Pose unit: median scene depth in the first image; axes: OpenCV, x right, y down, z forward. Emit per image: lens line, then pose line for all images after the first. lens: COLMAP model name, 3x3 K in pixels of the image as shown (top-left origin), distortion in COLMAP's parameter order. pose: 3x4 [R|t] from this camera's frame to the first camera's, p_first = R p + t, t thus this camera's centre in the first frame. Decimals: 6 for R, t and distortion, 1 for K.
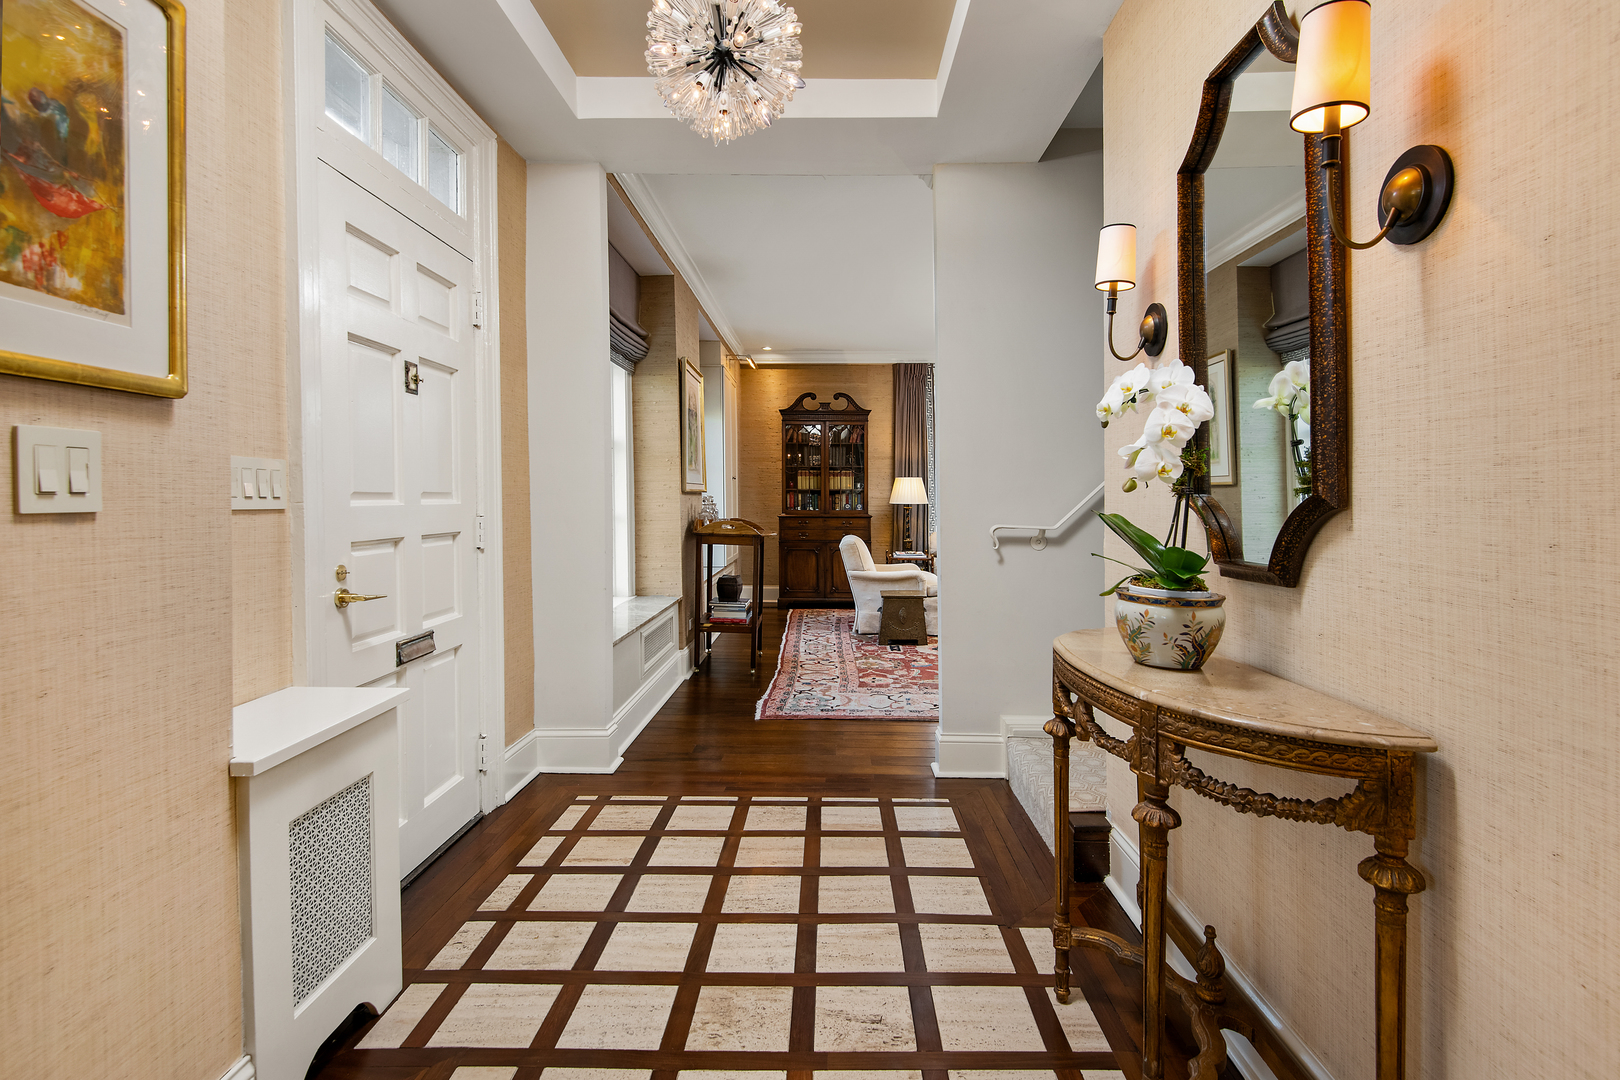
lens RADIAL K [[811.6, 0, 840.2], [0, 811.6, 514.3], [0, 0, 1]] dist [0.002110, 0.000519]
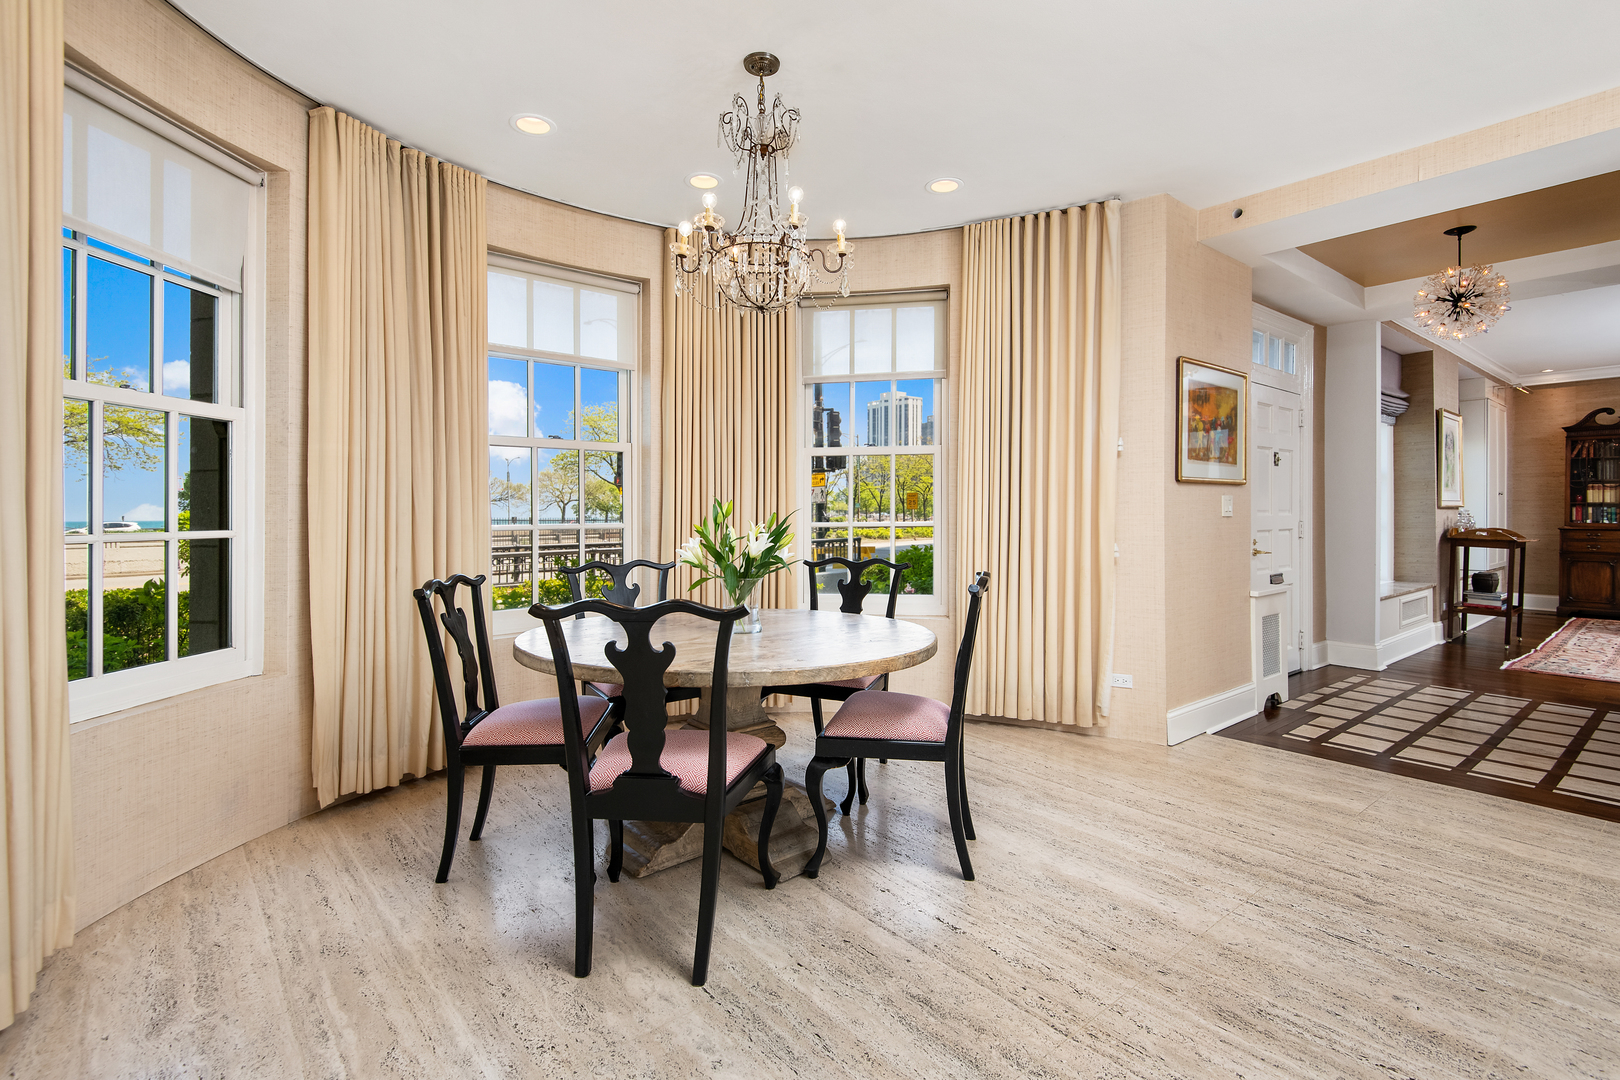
lens RADIAL K [[764.2, 0, 782.1], [0, 764.2, 521.3], [0, 0, 1]] dist [0.012281, -0.003265]
pose [[0.616450, 0.012558, -0.787294, 0.133023], [-0.015728, 0.999870, 0.003633, 0.008183], [0.787237, 0.010143, 0.616567, -0.613106]]
